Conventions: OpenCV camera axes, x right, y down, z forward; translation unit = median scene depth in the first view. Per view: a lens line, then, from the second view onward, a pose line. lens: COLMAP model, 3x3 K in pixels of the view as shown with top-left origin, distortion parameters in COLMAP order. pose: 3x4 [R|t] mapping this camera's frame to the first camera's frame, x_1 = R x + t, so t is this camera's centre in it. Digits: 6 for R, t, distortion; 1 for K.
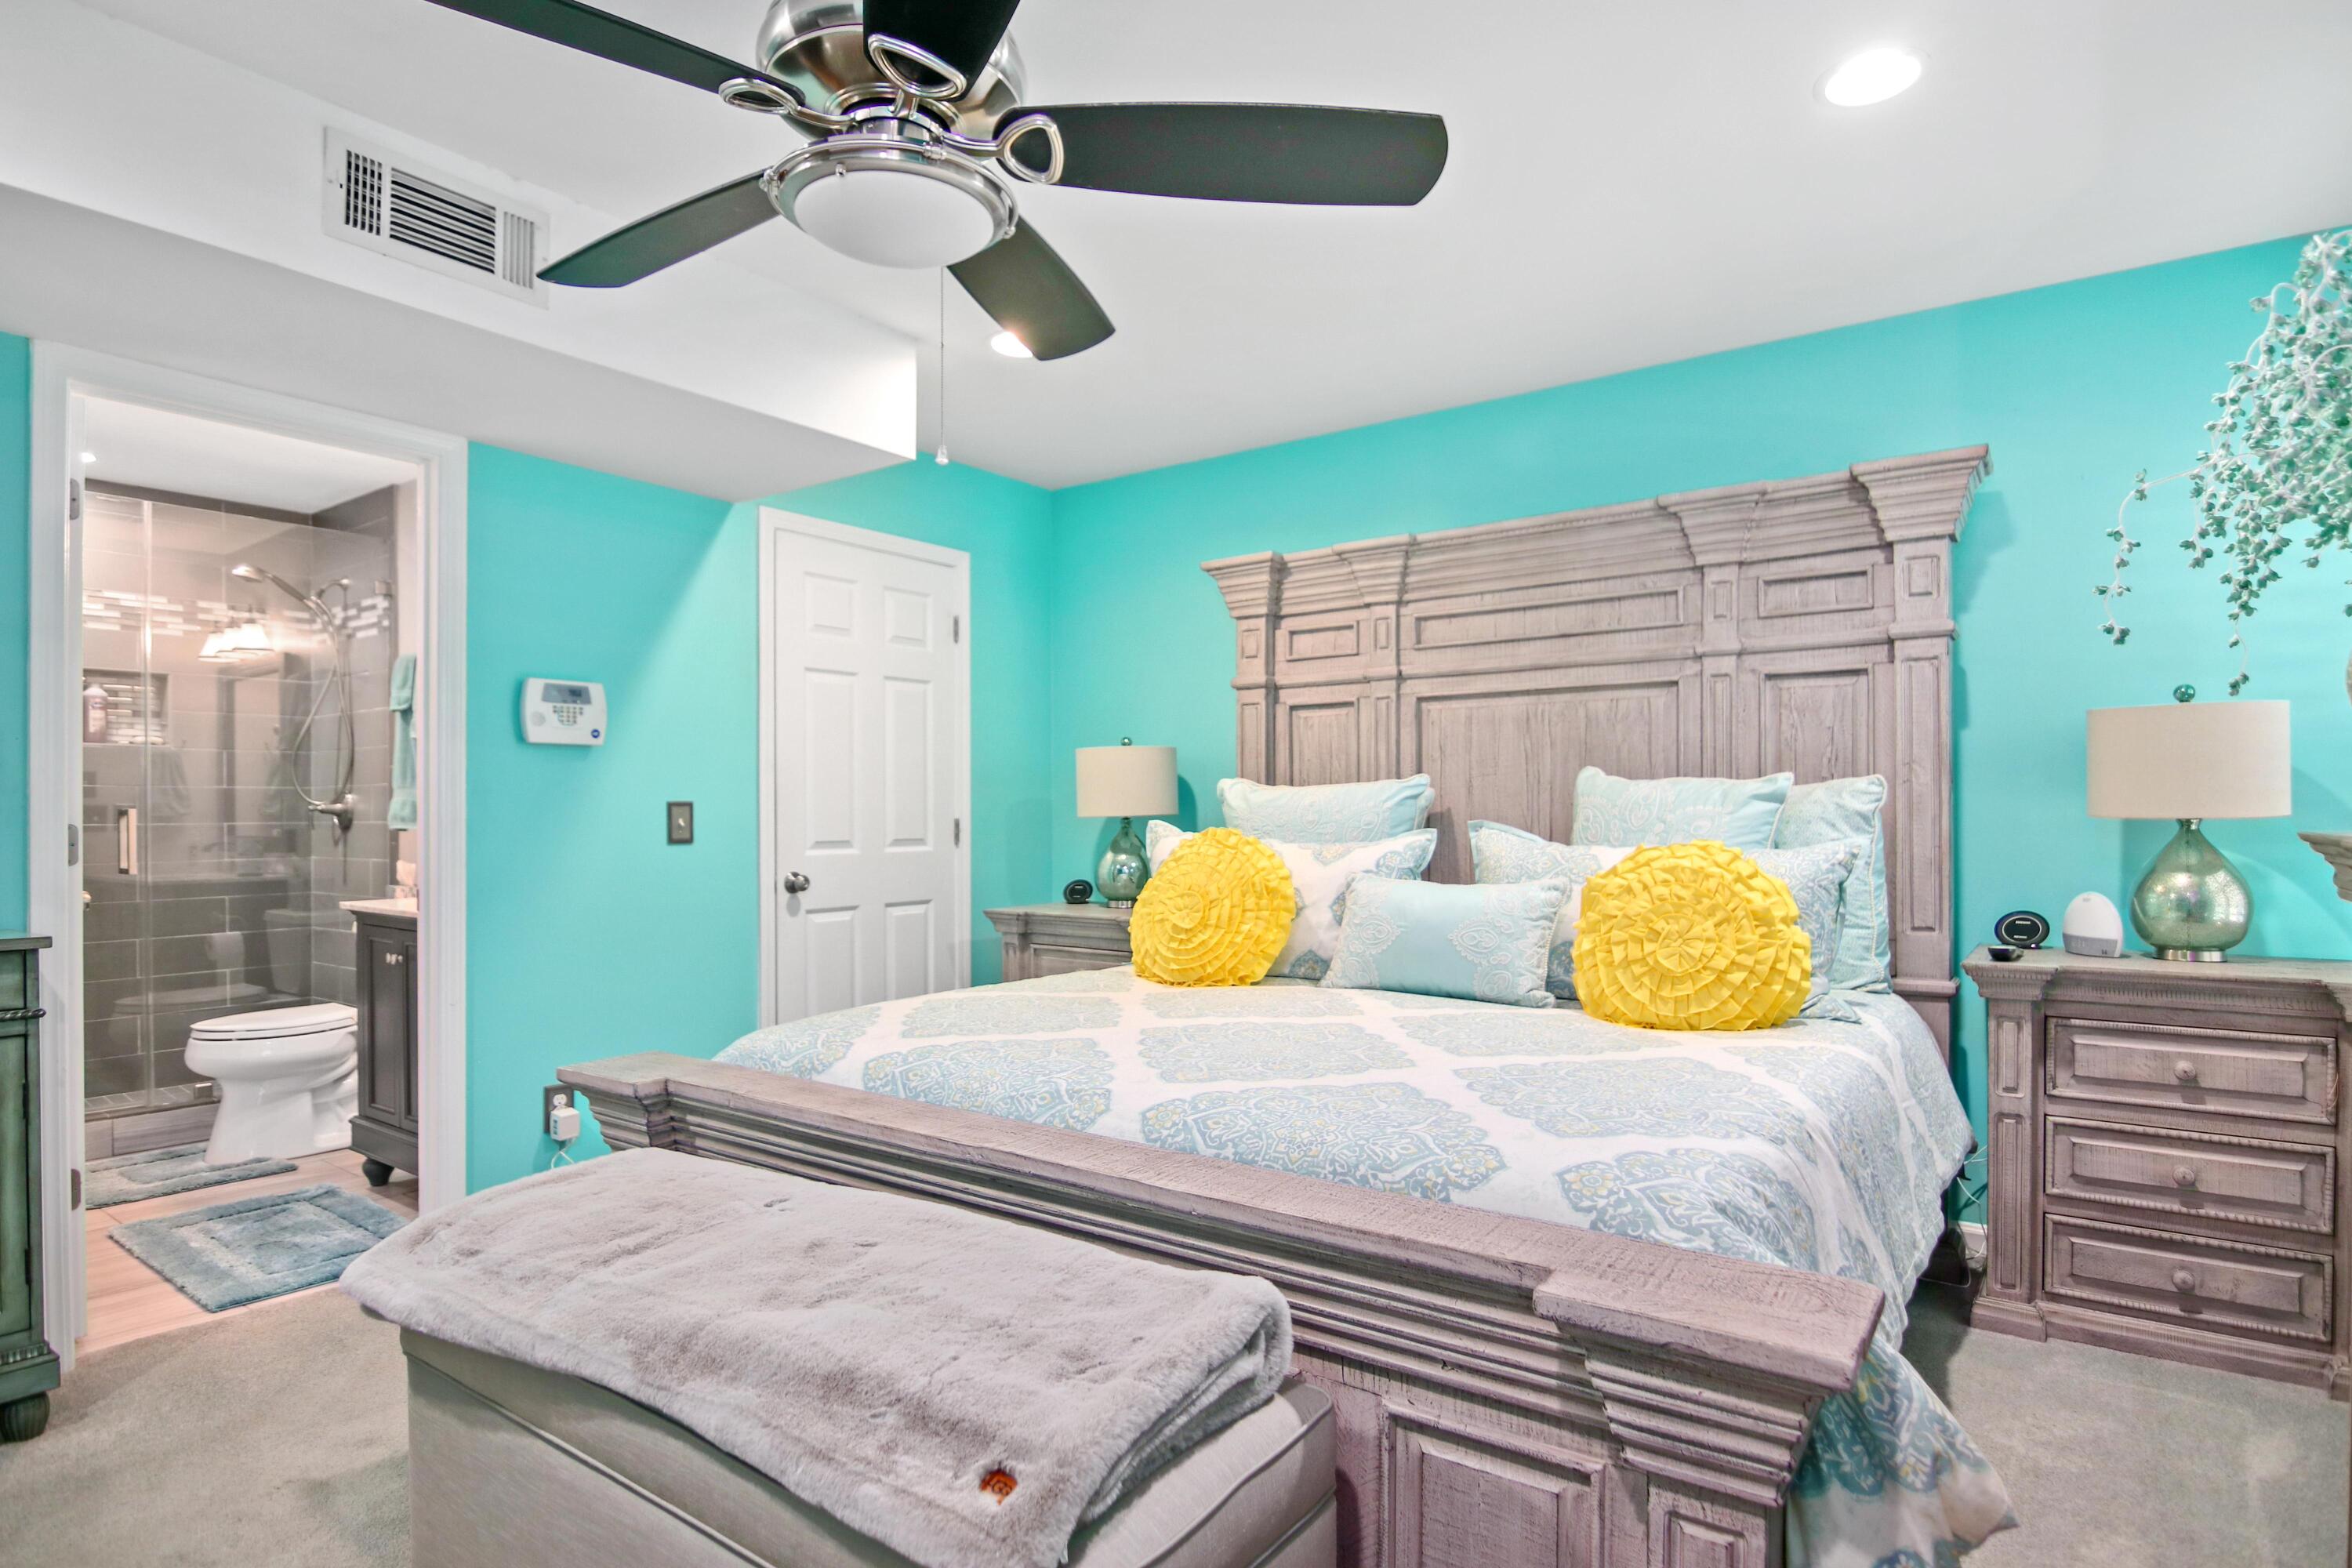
lens RADIAL K [[1217.9, 0, 1164.8], [0, 1217.9, 792.0], [0, 0, 1]] dist [0.001012, -0.015051]
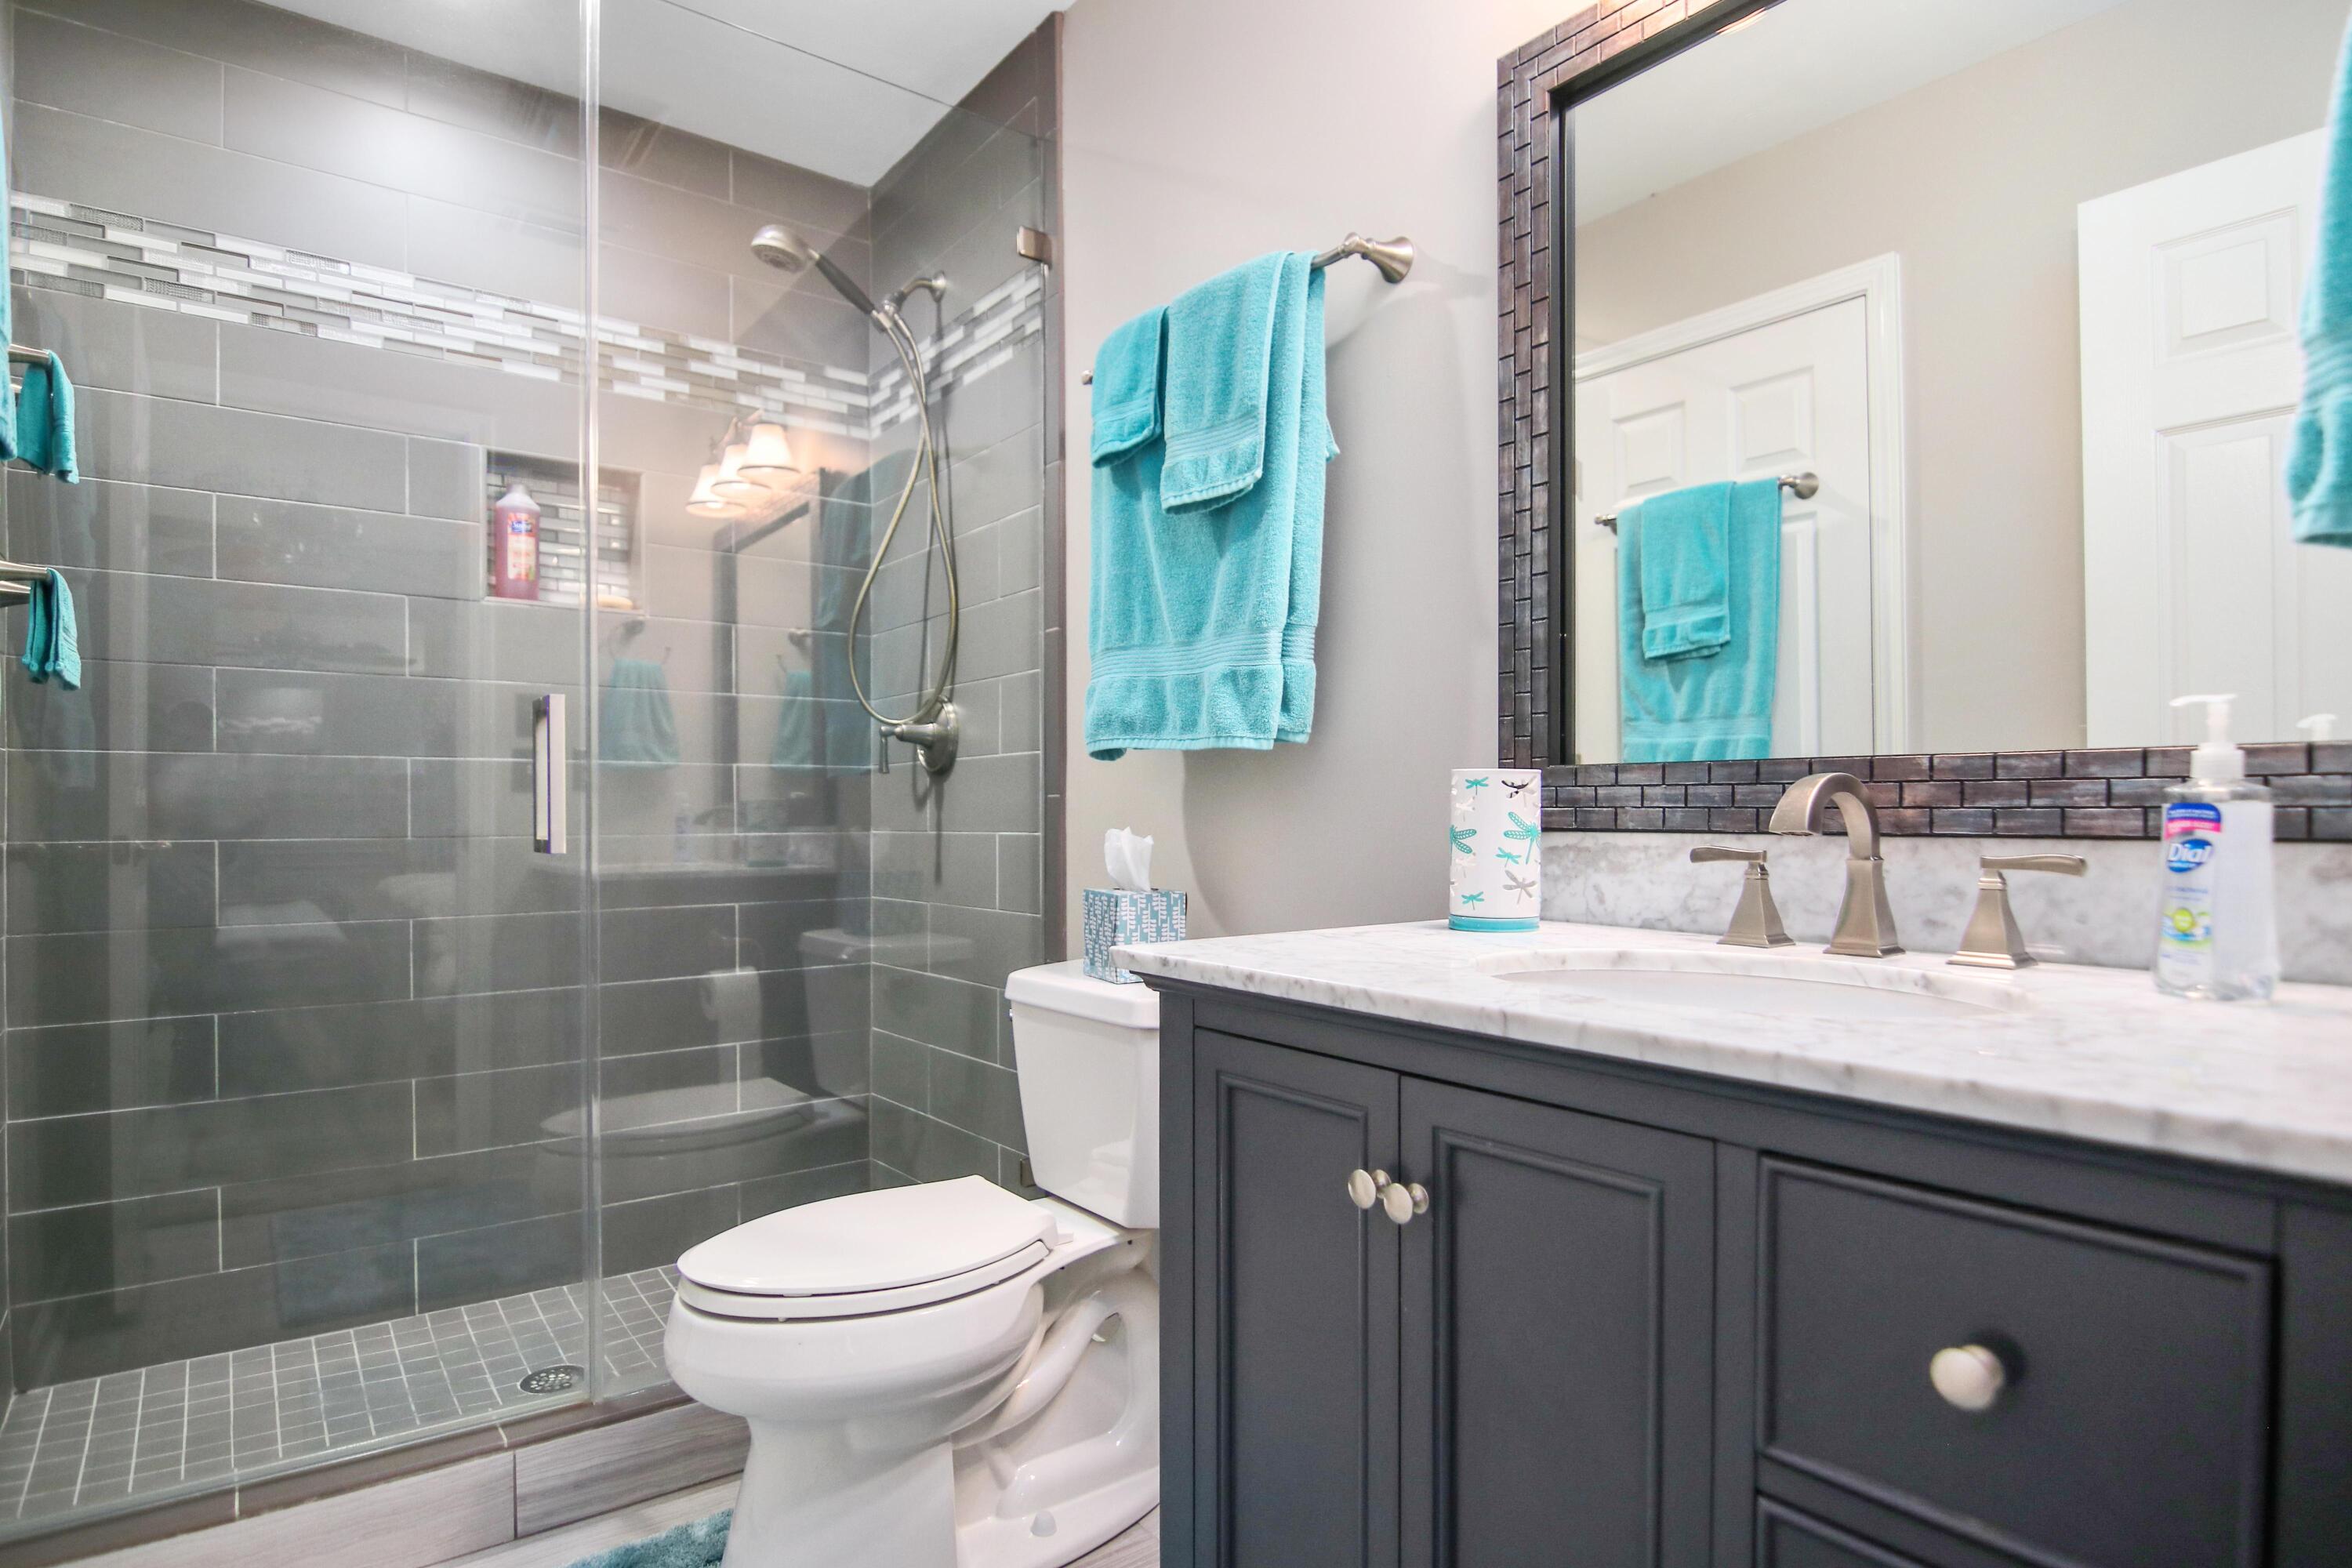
lens RADIAL K [[1250.3, 0, 1175.5], [0, 1250.3, 785.7], [0, 0, 1]] dist [-0.000838, -0.013935]
pose [[0.955744, -0.005981, -0.294138, -0.431262], [0.003386, 0.999951, -0.009331, 0.040807], [0.294179, 0.007922, 0.955718, 0.536597]]
